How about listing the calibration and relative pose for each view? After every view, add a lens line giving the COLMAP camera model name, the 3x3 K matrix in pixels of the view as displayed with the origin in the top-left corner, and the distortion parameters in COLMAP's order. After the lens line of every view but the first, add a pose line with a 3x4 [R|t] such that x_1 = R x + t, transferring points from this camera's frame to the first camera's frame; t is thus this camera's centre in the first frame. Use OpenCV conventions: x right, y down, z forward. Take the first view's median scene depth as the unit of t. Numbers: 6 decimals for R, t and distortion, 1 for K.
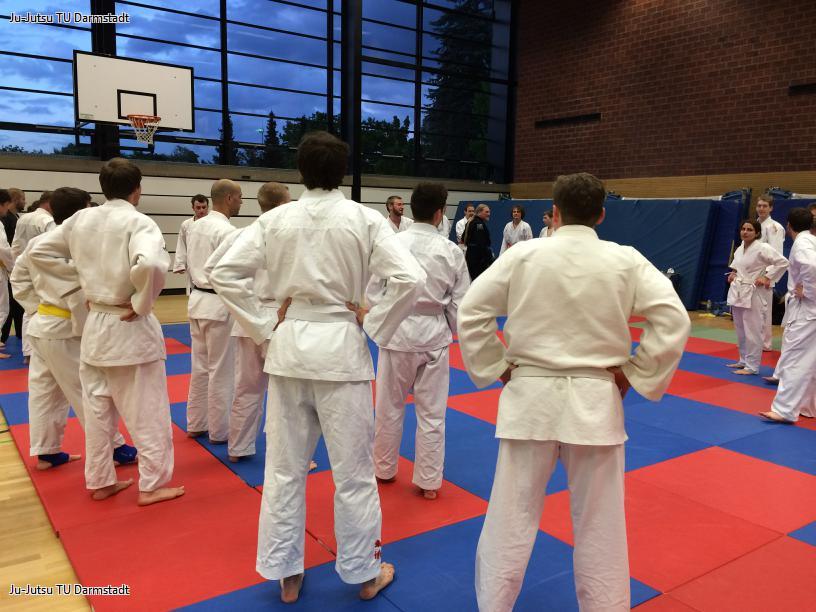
lens RADIAL K [[694.6, 0, 411.8], [0, 694.6, 306.7], [0, 0, 1]] dist [0.072391, -0.105078]
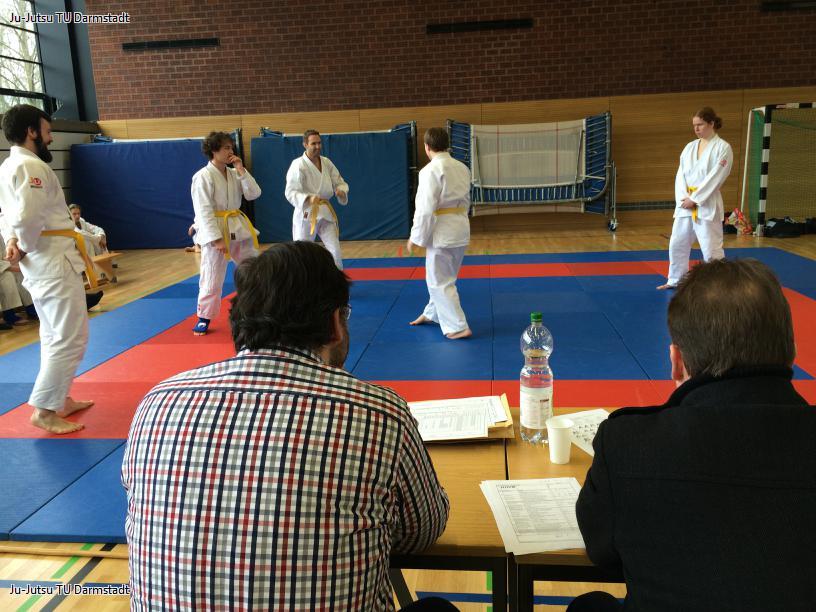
lens RADIAL K [[687.3, 0, 414.9], [0, 687.3, 309.6], [0, 0, 1]] dist [0.077916, -0.110255]
pose [[0.664293, -0.203407, 0.719263, -0.305511], [0.147984, 0.979004, 0.140187, -0.030582], [-0.732677, 0.013314, 0.680447, 0.254146]]
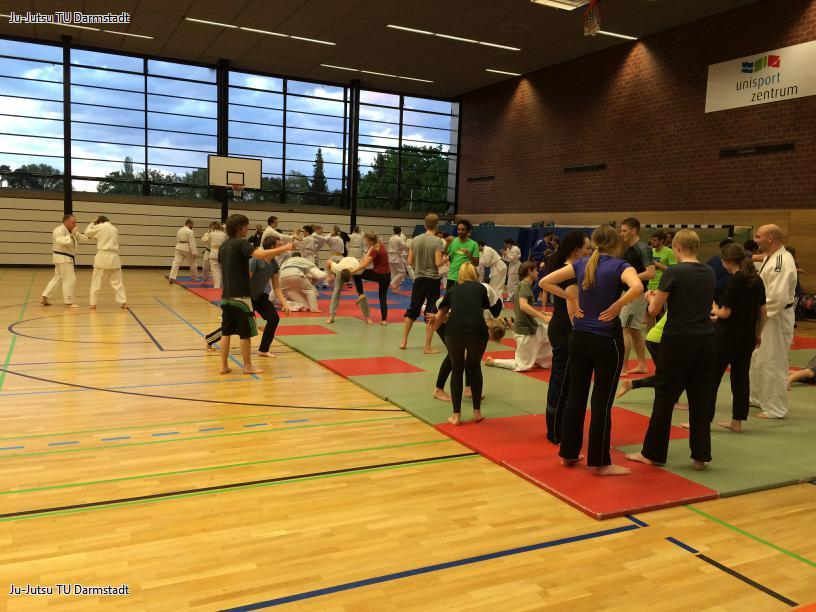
lens RADIAL K [[694.6, 0, 411.8], [0, 694.6, 306.7], [0, 0, 1]] dist [0.072391, -0.105078]
pose [[0.988492, 0.033825, -0.147446, 0.376975], [-0.038067, 0.998936, -0.026048, 0.112344], [0.146408, 0.031361, 0.988727, -0.817212]]
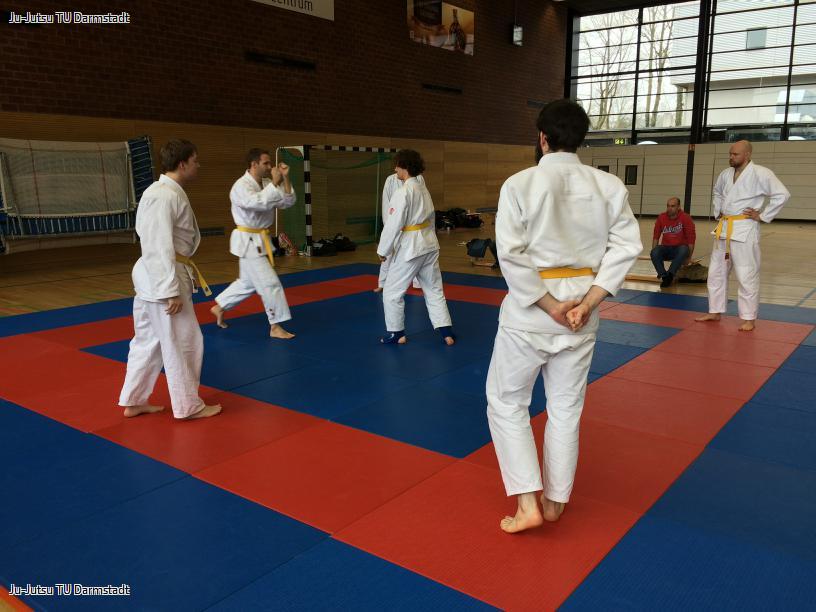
lens RADIAL K [[694.6, 0, 411.8], [0, 694.6, 306.7], [0, 0, 1]] dist [0.072391, -0.105078]
pose [[-0.298066, -0.197135, 0.933967, -0.377771], [0.118474, 0.963236, 0.241122, -0.087720], [-0.947165, 0.182521, -0.263753, 0.647297]]
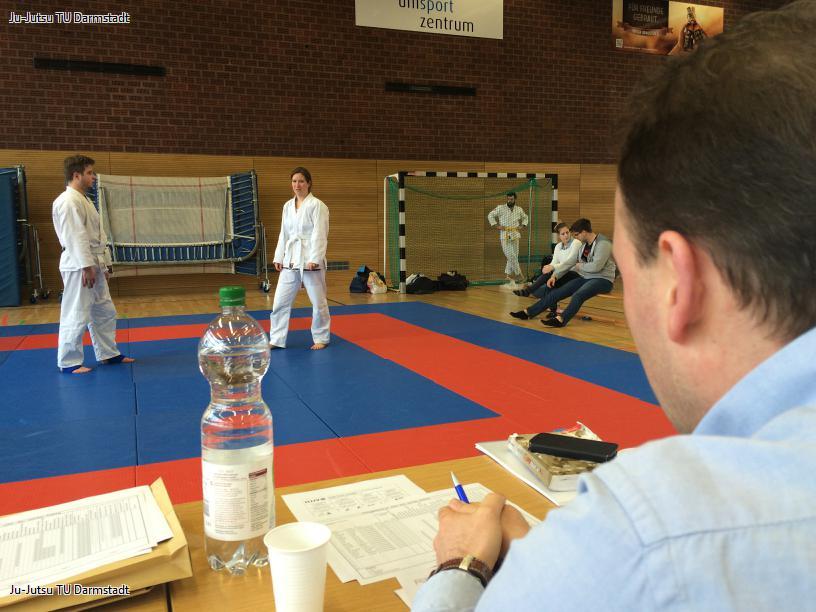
lens RADIAL K [[689.0, 0, 410.7], [0, 689.0, 306.4], [0, 0, 1]] dist [0.078596, -0.108273]
pose [[0.231570, -0.135154, 0.963384, -0.254670], [0.144517, 0.984093, 0.103322, -0.011507], [-0.962024, 0.115299, 0.247419, 0.293902]]
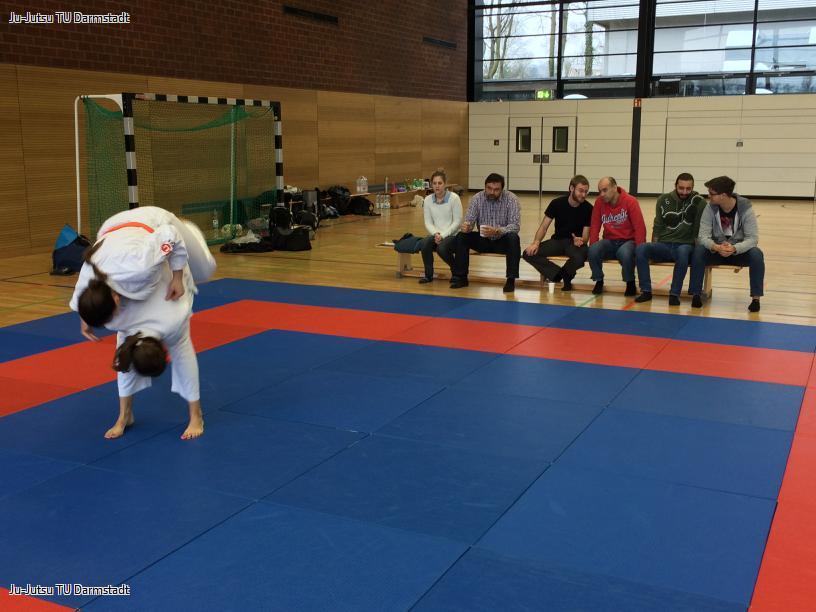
lens RADIAL K [[912.1, 0, 408.0], [0, 912.1, 306.0], [0, 0, 1]] dist [0.059433, -0.037487]
pose [[-0.470133, -0.180761, 0.863887, -0.238345], [0.105364, 0.960308, 0.258276, -0.090590], [-0.876284, 0.212446, -0.432427, 0.661805]]
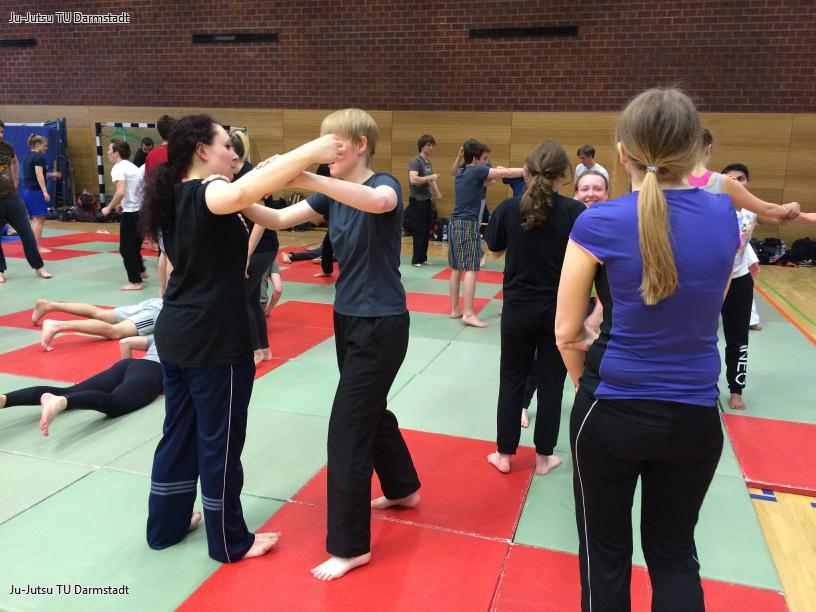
lens RADIAL K [[694.6, 0, 411.8], [0, 694.6, 306.7], [0, 0, 1]] dist [0.072391, -0.105078]
pose [[0.786365, -0.124133, 0.605162, 0.294086], [0.065623, 0.990846, 0.117973, 0.081589], [-0.614266, -0.053057, 0.787313, -0.550893]]
